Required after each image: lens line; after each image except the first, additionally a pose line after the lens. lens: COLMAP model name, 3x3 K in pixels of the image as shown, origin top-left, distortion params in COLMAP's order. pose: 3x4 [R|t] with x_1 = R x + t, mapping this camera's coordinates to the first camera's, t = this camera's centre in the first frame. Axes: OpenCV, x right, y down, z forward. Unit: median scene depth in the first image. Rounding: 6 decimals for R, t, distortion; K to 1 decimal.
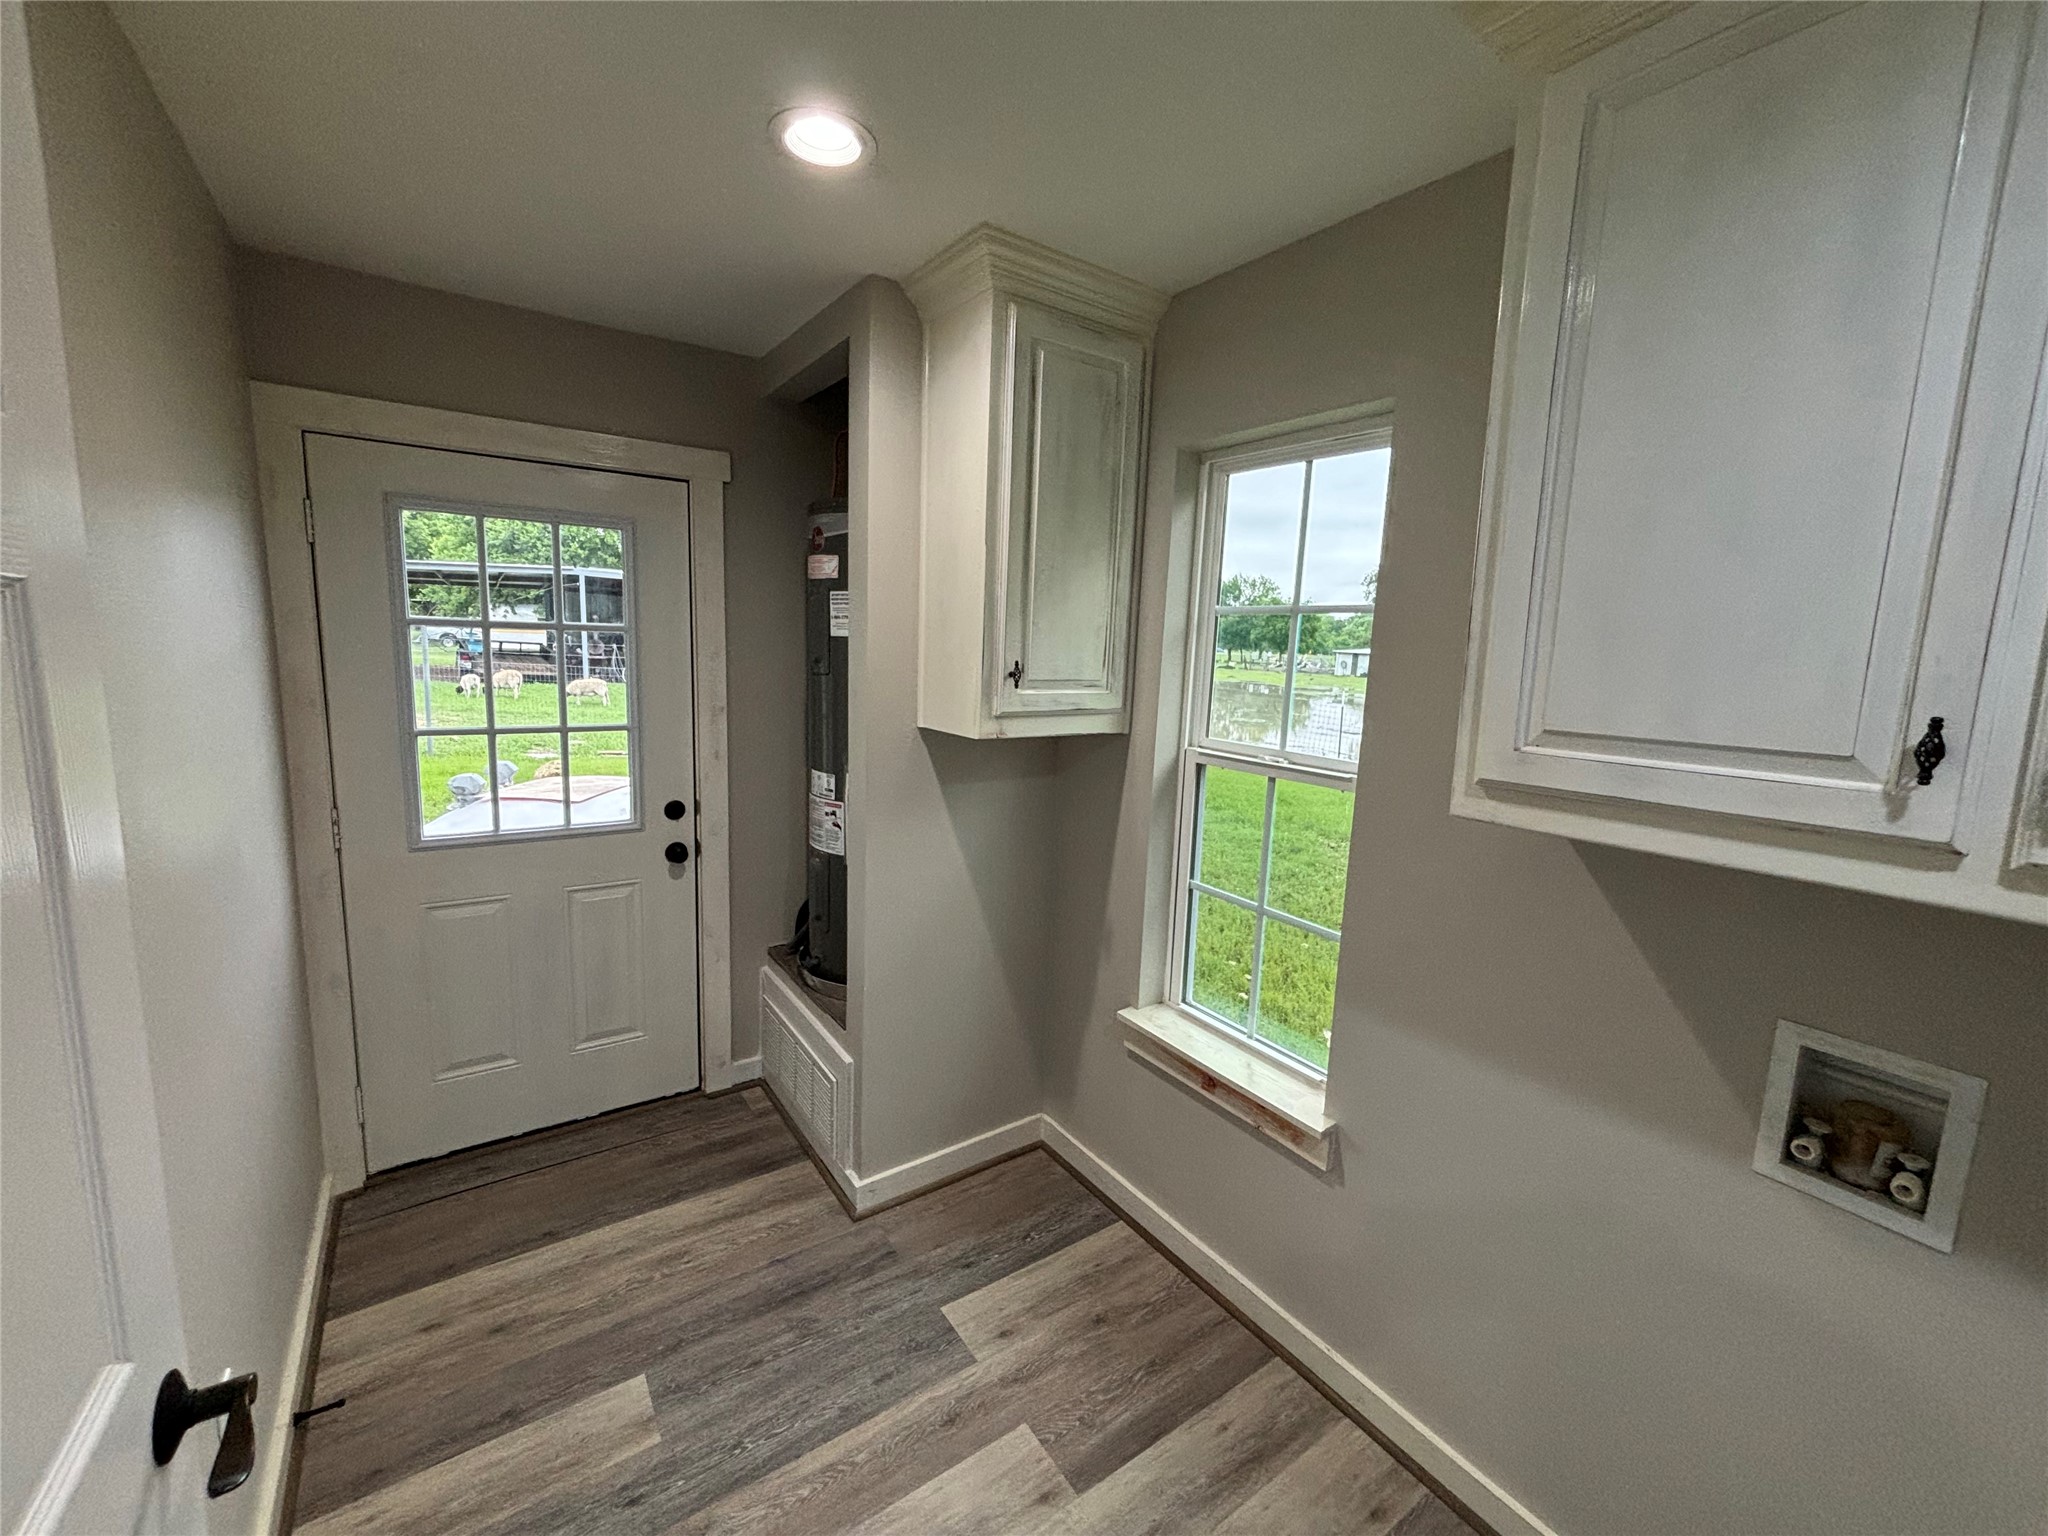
lens RADIAL K [[846.1, 0, 1024.0], [0, 846.1, 768.0], [0, 0, 1]] dist [0.015610, -0.000095]
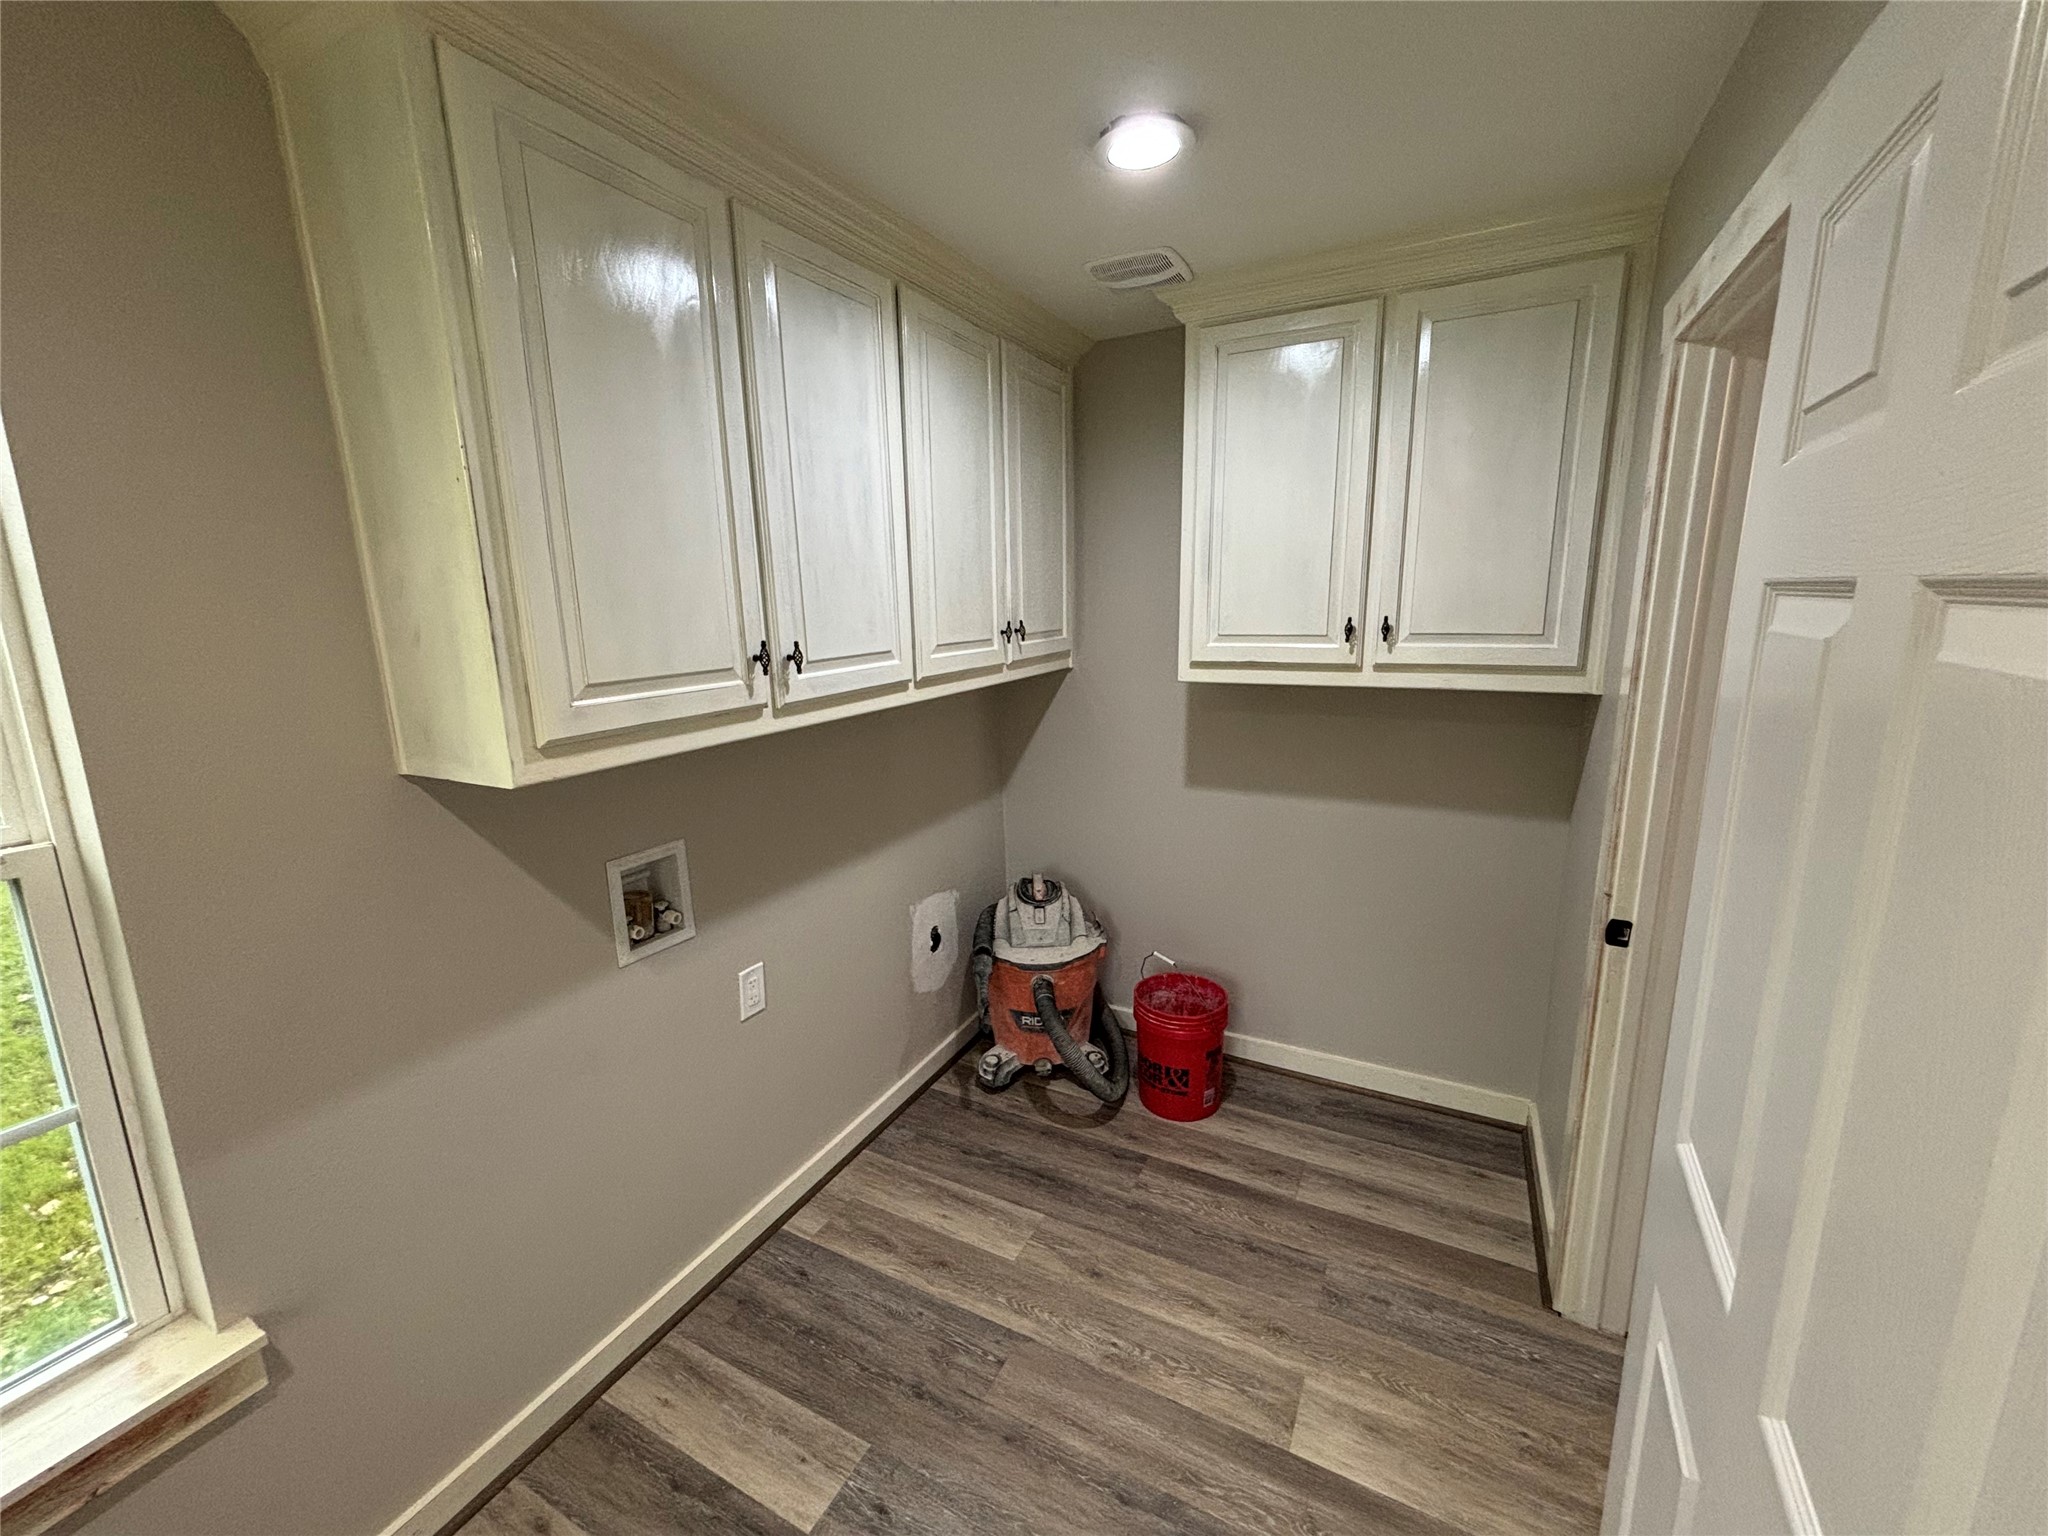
lens RADIAL K [[826.5, 0, 1019.7], [0, 826.5, 763.9], [0, 0, 1]] dist [0.001683, -0.000445]
pose [[-0.471226, -0.179038, 0.863650, -0.684682], [0.149792, 0.948712, 0.278402, -0.168663], [-0.869200, 0.260557, -0.420239, 0.973571]]
